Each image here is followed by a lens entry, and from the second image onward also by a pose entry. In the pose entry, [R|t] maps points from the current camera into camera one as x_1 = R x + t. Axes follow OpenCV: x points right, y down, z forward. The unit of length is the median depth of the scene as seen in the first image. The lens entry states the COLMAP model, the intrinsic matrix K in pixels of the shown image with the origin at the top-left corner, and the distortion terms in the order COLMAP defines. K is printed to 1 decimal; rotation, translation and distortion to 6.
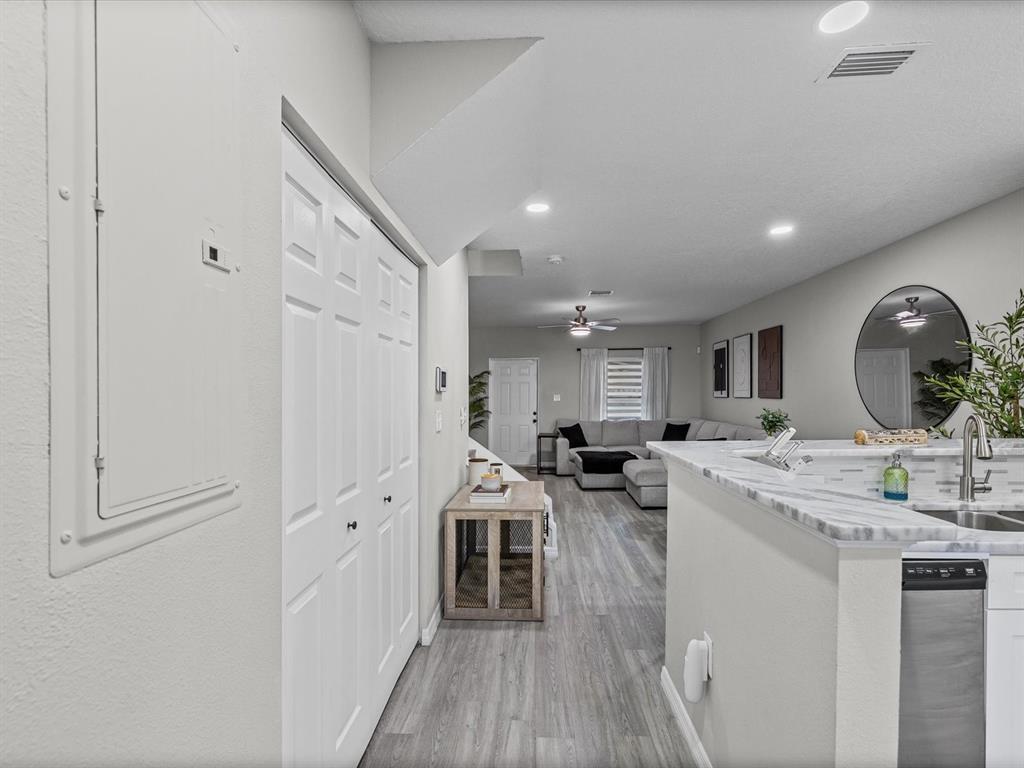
lens RADIAL K [[490.1, 0, 511.2], [0, 490.1, 398.6], [0, 0, 1]] dist [0.008450, -0.001010]
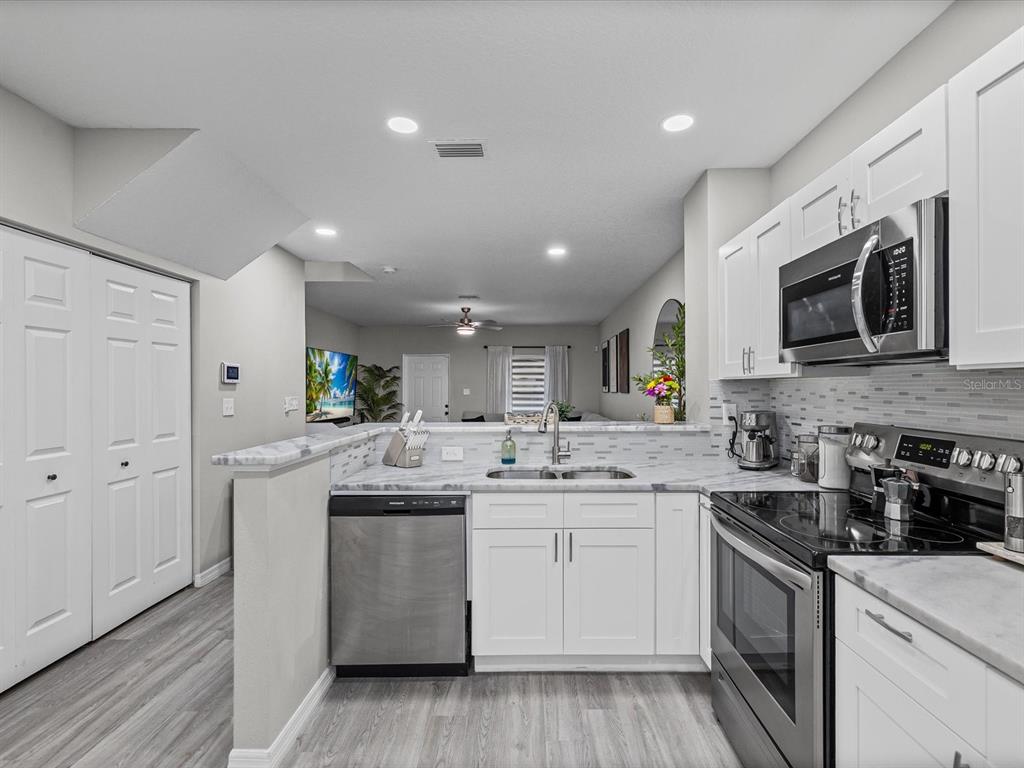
lens RADIAL K [[490.1, 0, 514.8], [0, 490.1, 393.6], [0, 0, 1]] dist [0.008450, -0.001010]
pose [[0.999178, 0.007119, 0.039910, 0.525890], [-0.007091, 0.999975, -0.000824, 0.008272], [-0.039915, 0.000540, 0.999203, -0.251426]]
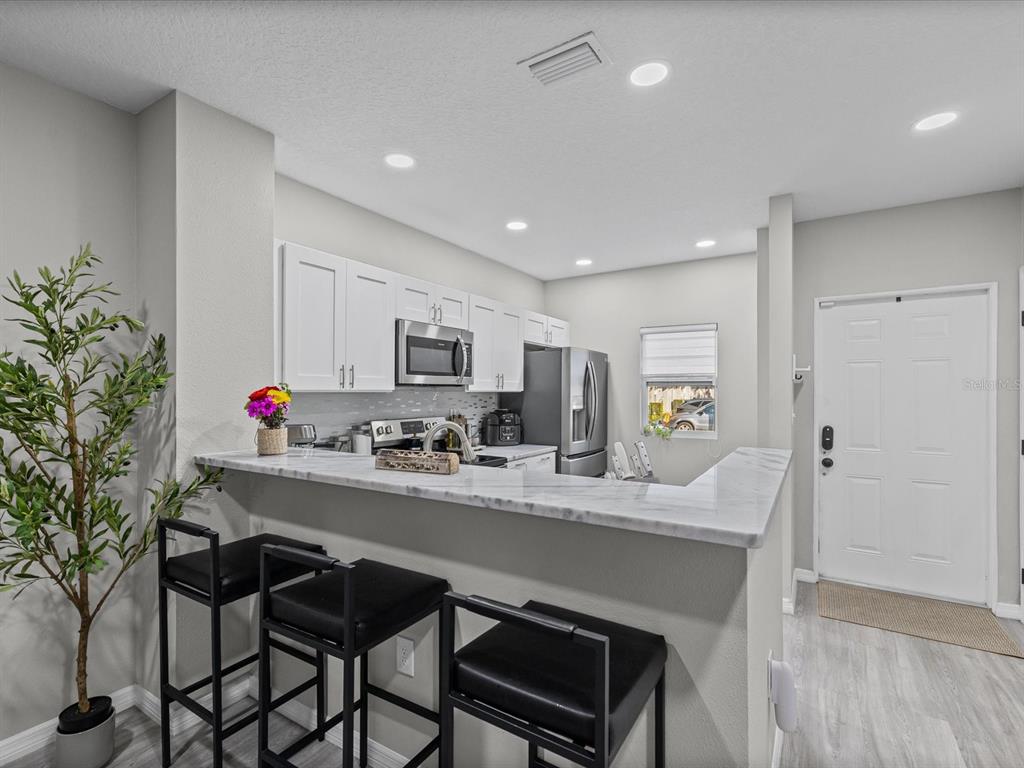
lens RADIAL K [[490.1, 0, 508.2], [0, 490.1, 393.2], [0, 0, 1]] dist [0.008450, -0.001010]
pose [[-0.873436, 0.008662, 0.486861, 0.223168], [0.014690, 0.999855, 0.008564, -0.021866], [-0.486717, 0.014632, -0.873437, 1.243457]]
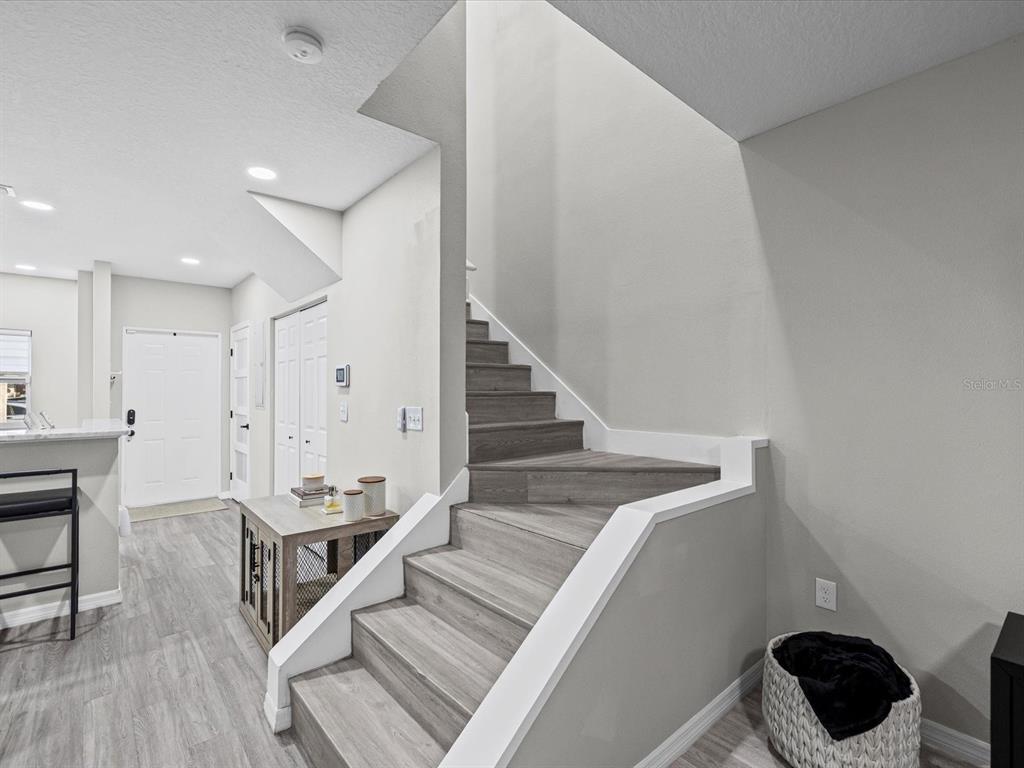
lens RADIAL K [[490.1, 0, 511.0], [0, 490.1, 384.8], [0, 0, 1]] dist [0.008450, -0.001010]
pose [[-0.727228, 0.005017, -0.686377, 0.367441], [0.000853, 0.999979, 0.006405, -0.024727], [0.686395, 0.004072, -0.727218, 2.200856]]
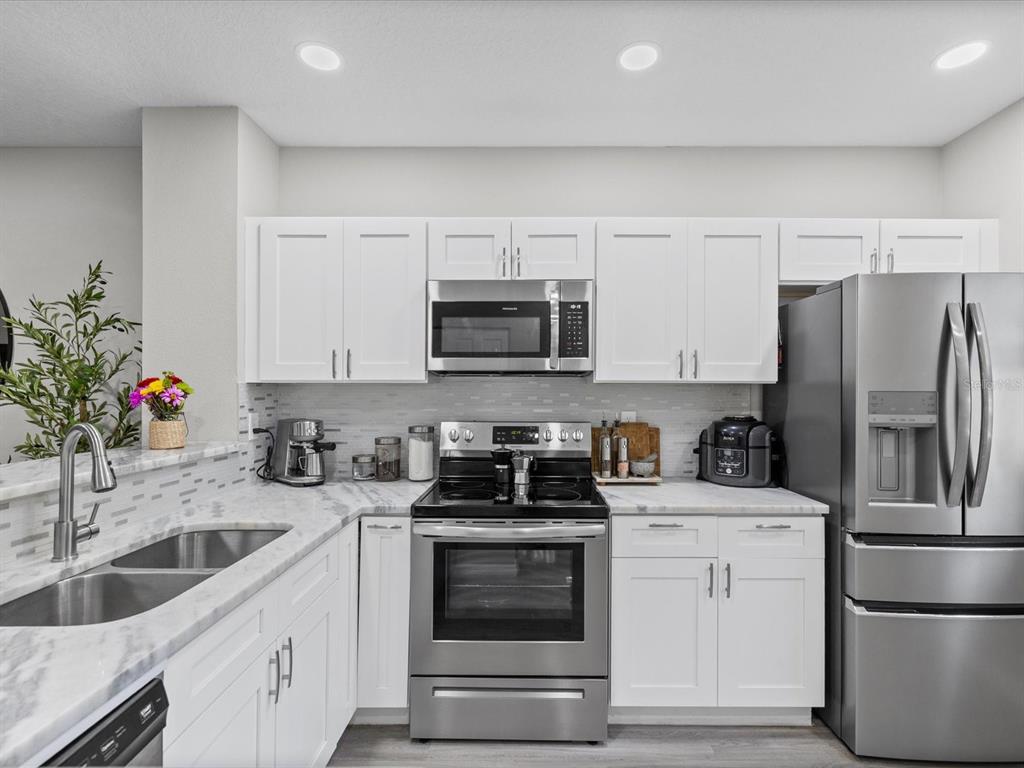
lens RADIAL K [[490.1, 0, 531.7], [0, 490.1, 391.4], [0, 0, 1]] dist [0.008450, -0.001010]
pose [[-0.046492, 0.009582, 0.998873, 0.180658], [0.012828, 0.999877, -0.008995, 0.002862], [-0.998836, 0.012395, -0.046609, 0.298479]]
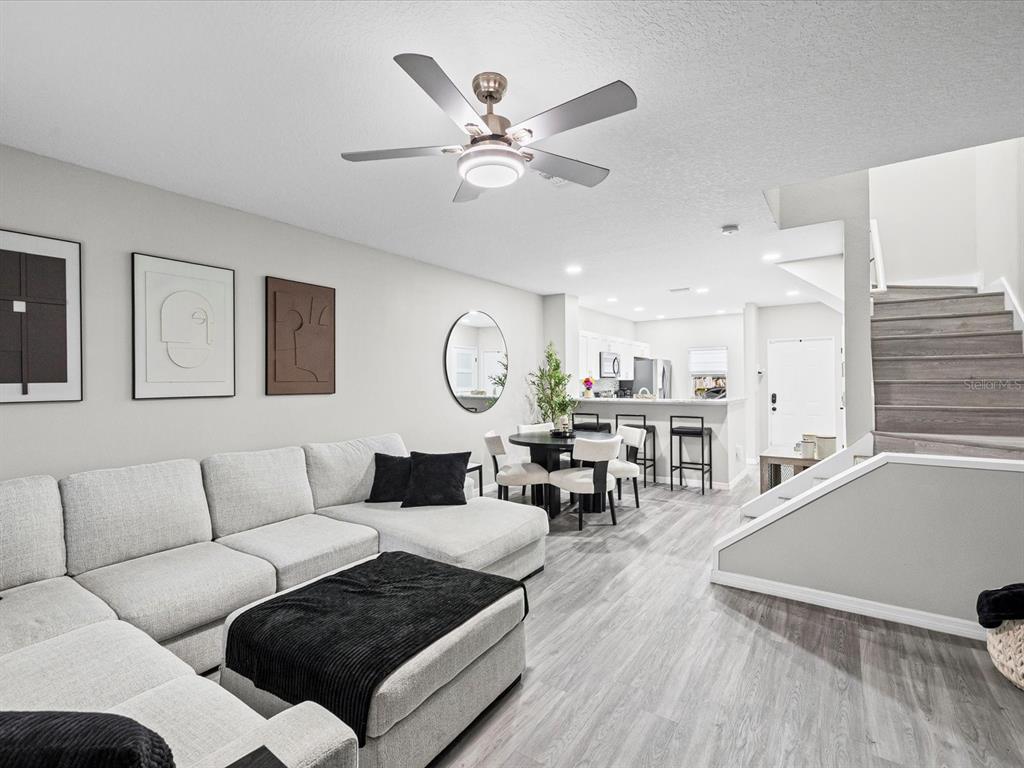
lens RADIAL K [[490.1, 0, 508.3], [0, 490.1, 378.4], [0, 0, 1]] dist [0.008450, -0.001010]
pose [[-0.854930, 0.019924, 0.518361, -0.044347], [0.020790, 0.999775, -0.004139, -0.026093], [-0.518327, 0.007238, -0.855152, 3.104690]]
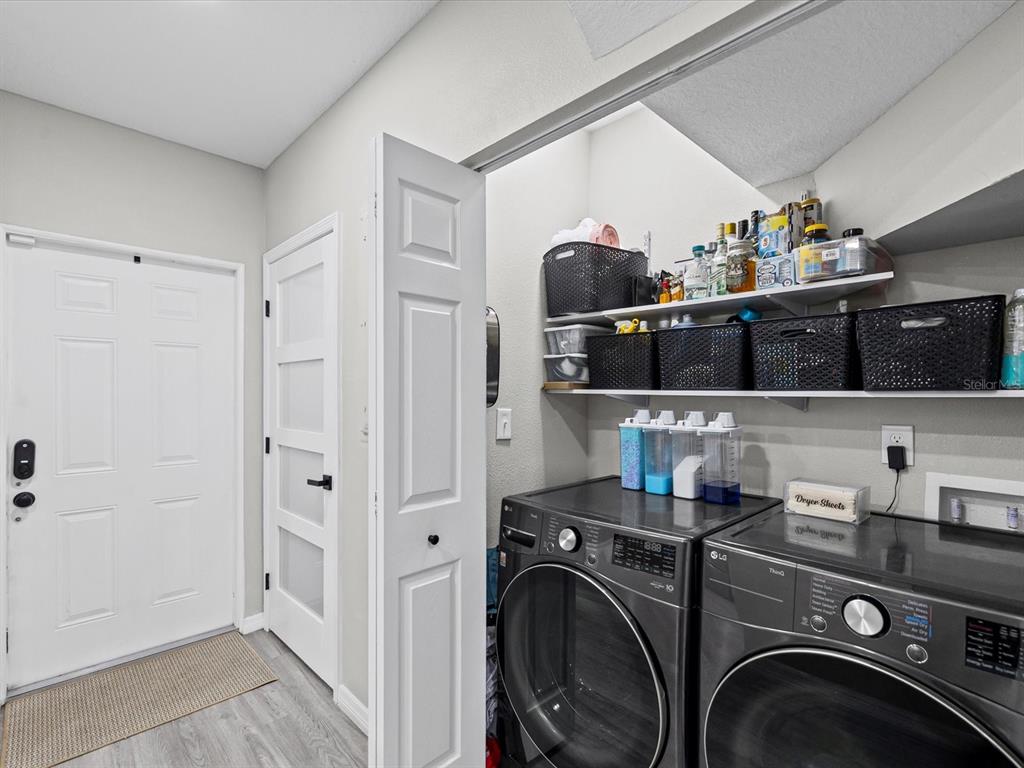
lens RADIAL K [[490.1, 0, 508.8], [0, 490.1, 397.2], [0, 0, 1]] dist [0.008450, -0.001010]
pose [[-0.687608, 0.011780, -0.725987, 0.161356], [-0.001090, 0.999850, 0.017257, 0.003501], [0.726082, 0.012657, -0.687492, 0.830549]]
